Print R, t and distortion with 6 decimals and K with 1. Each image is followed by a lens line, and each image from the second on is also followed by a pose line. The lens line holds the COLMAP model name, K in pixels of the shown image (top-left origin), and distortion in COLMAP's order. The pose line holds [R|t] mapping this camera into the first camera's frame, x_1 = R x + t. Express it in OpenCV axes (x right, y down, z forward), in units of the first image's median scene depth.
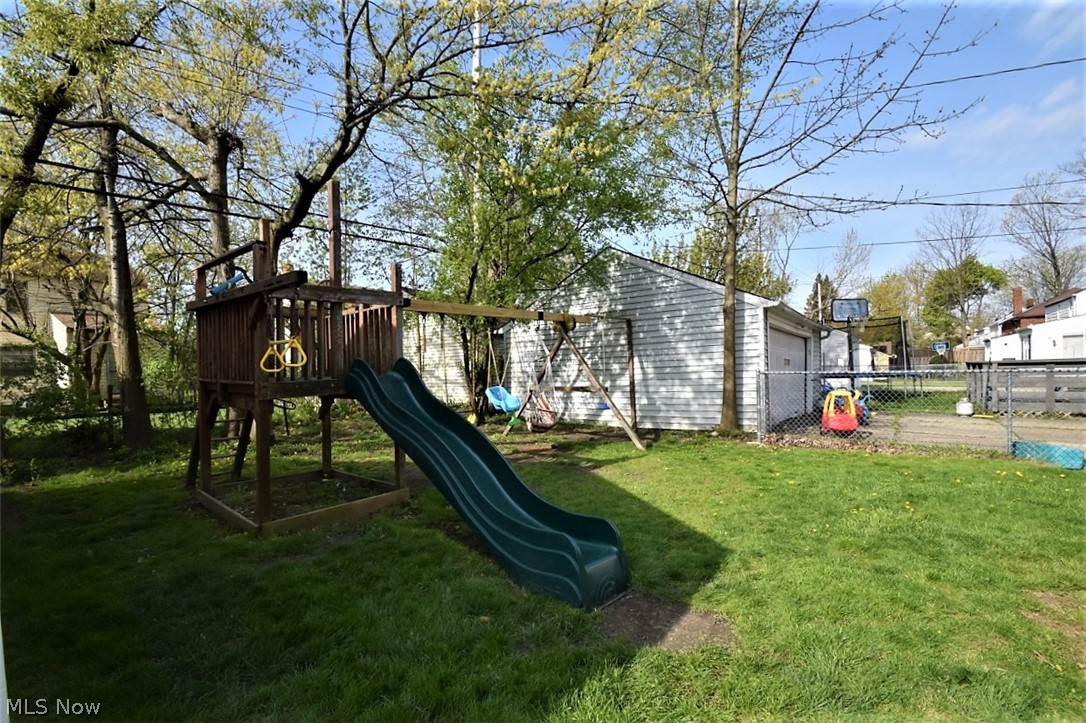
lens RADIAL K [[479.3, 0, 524.8], [0, 479.3, 382.1], [0, 0, 1]] dist [-0.012372, -0.004049]
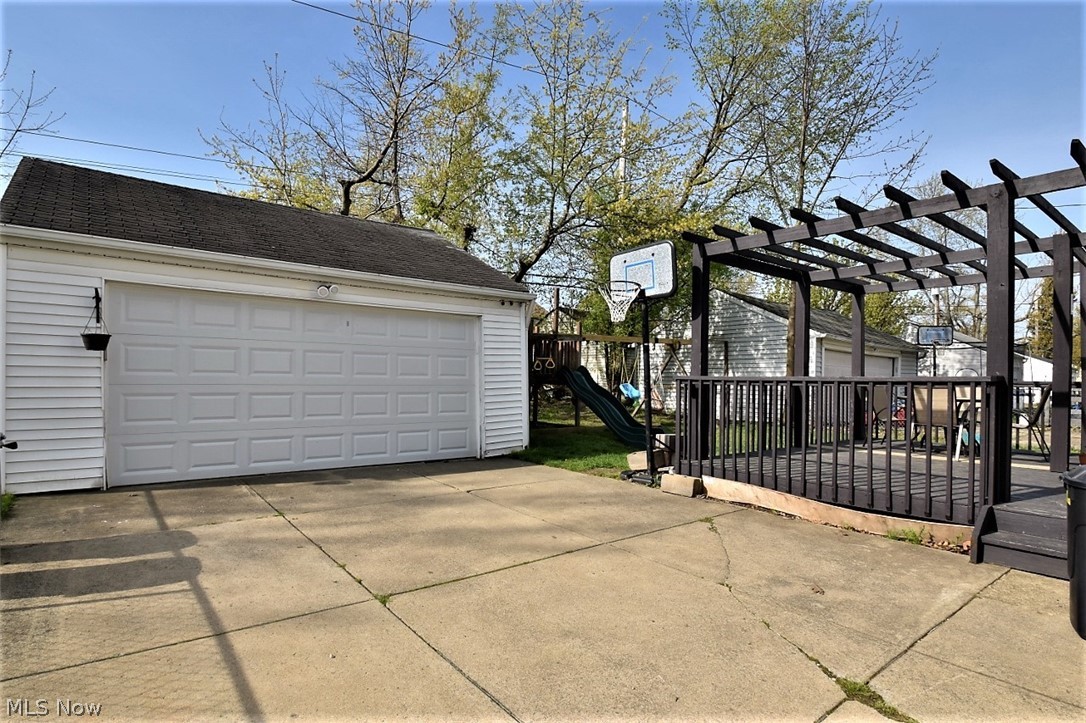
lens RADIAL K [[558.9, 0, 540.1], [0, 558.9, 389.5], [0, 0, 1]] dist [0.001003, 0.000009]
pose [[0.973587, 0.044793, -0.223879, 0.056921], [-0.045241, 0.998971, 0.003133, 0.024633], [0.223789, 0.007078, 0.974612, -0.642982]]
